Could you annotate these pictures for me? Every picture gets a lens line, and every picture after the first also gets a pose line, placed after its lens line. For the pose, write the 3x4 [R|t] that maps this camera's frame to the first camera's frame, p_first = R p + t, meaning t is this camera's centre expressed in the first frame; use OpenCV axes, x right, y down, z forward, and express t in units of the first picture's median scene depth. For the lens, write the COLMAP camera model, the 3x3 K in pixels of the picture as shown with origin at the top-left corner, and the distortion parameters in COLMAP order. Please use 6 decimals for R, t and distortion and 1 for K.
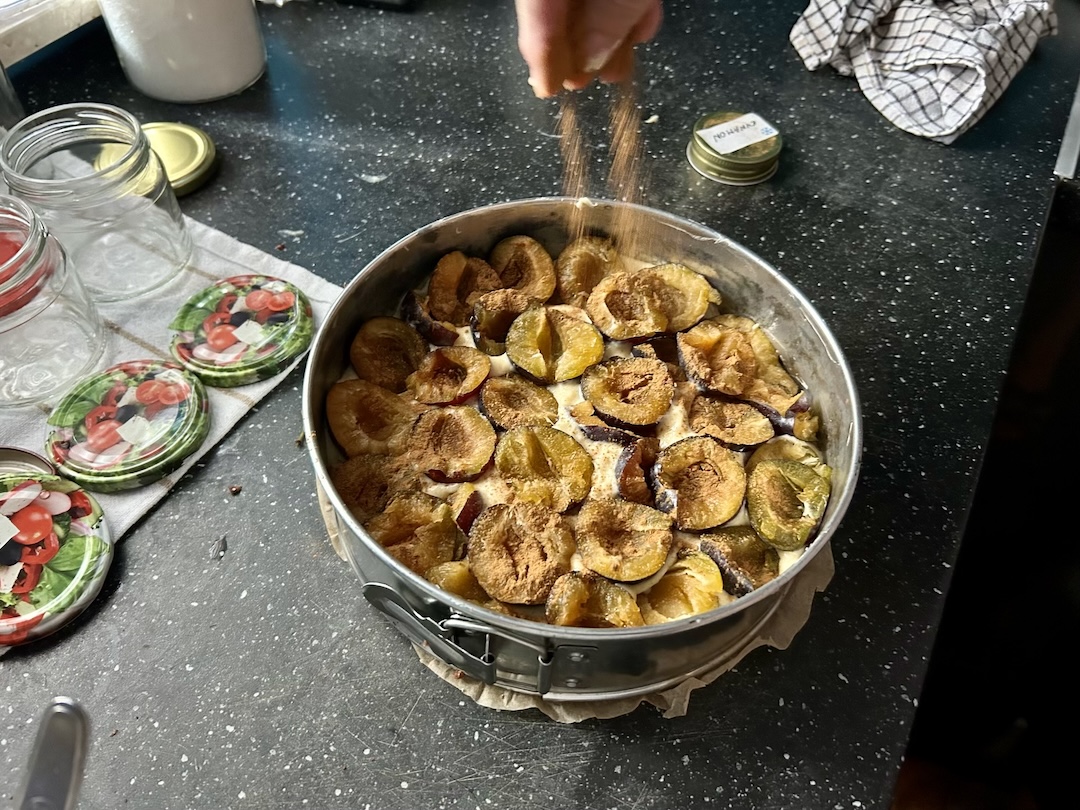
lens RADIAL K [[846.7, 0, 546.7], [0, 846.7, 403.4], [0, 0, 1]] dist [-0.012246, 0.009624]
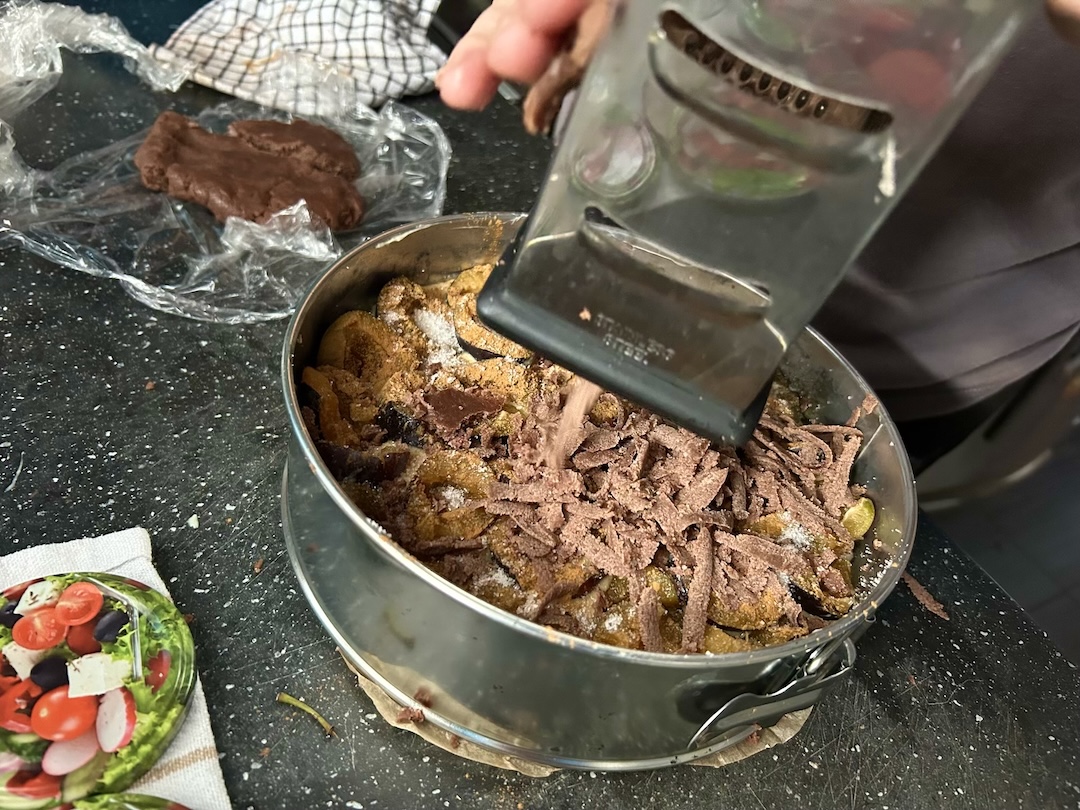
lens RADIAL K [[844.4, 0, 535.9], [0, 844.4, 428.4], [0, 0, 1]] dist [-0.010471, 0.001685]
pose [[0.518654, -0.522948, 0.676405, -0.506770], [0.529771, 0.817522, 0.225831, -0.194047], [-0.671074, 0.241212, 0.701054, 0.387748]]
